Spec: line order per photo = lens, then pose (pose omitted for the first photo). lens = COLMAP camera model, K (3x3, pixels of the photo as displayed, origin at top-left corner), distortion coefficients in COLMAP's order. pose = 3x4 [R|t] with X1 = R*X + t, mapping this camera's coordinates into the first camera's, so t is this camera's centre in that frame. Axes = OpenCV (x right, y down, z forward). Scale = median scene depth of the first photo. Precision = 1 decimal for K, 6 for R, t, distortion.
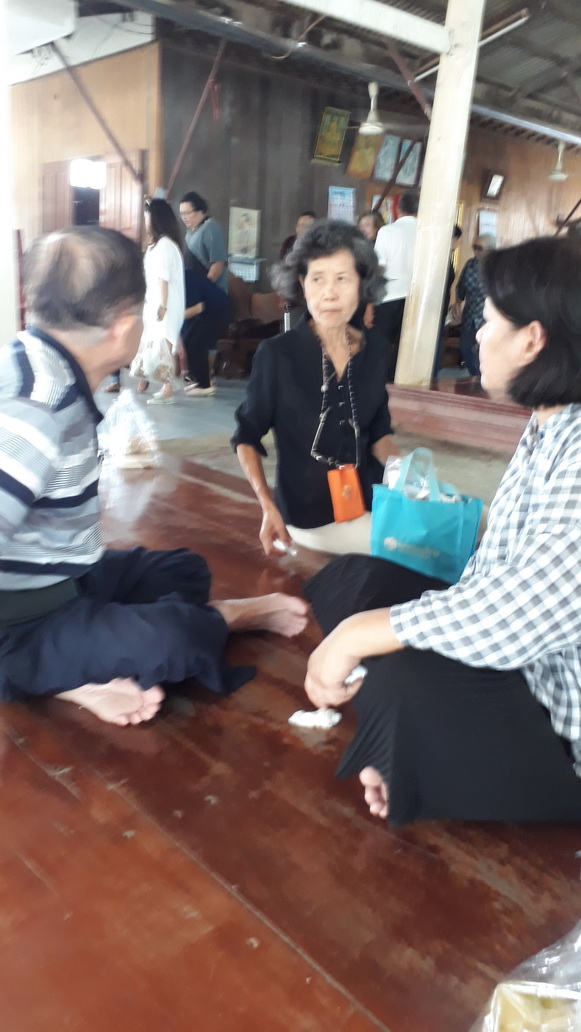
lens RADIAL K [[834.8, 0, 293.4], [0, 834.8, 519.6], [0, 0, 1]] dist [0.001915, 0.006362]
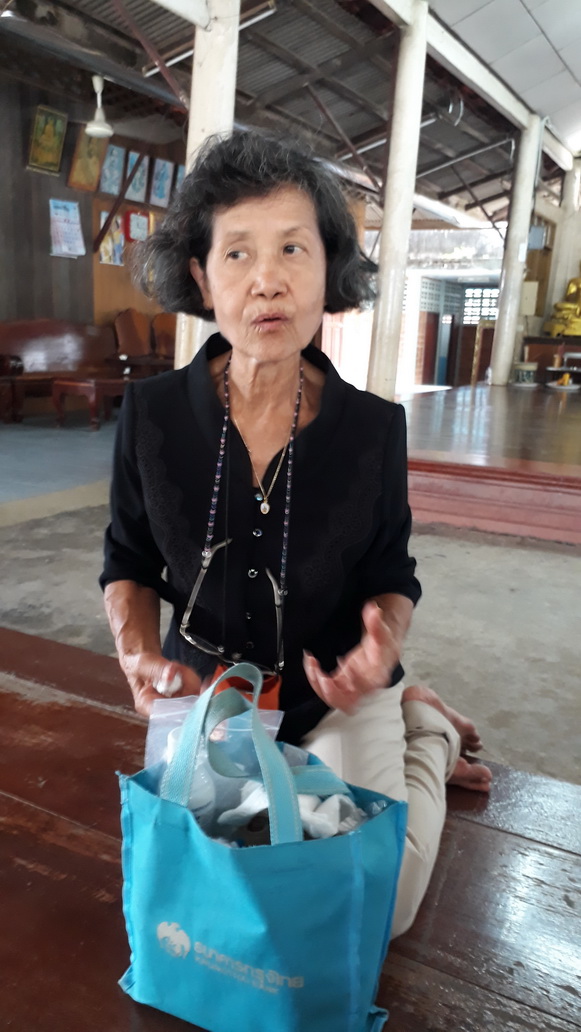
lens RADIAL K [[834.8, 0, 292.9], [0, 834.8, 508.2], [0, 0, 1]] dist [0.001915, 0.006362]
pose [[0.943426, -0.087759, 0.319759, -0.024467], [0.103454, 0.994107, -0.032395, -0.032285], [-0.315031, 0.063643, 0.946945, 0.139947]]
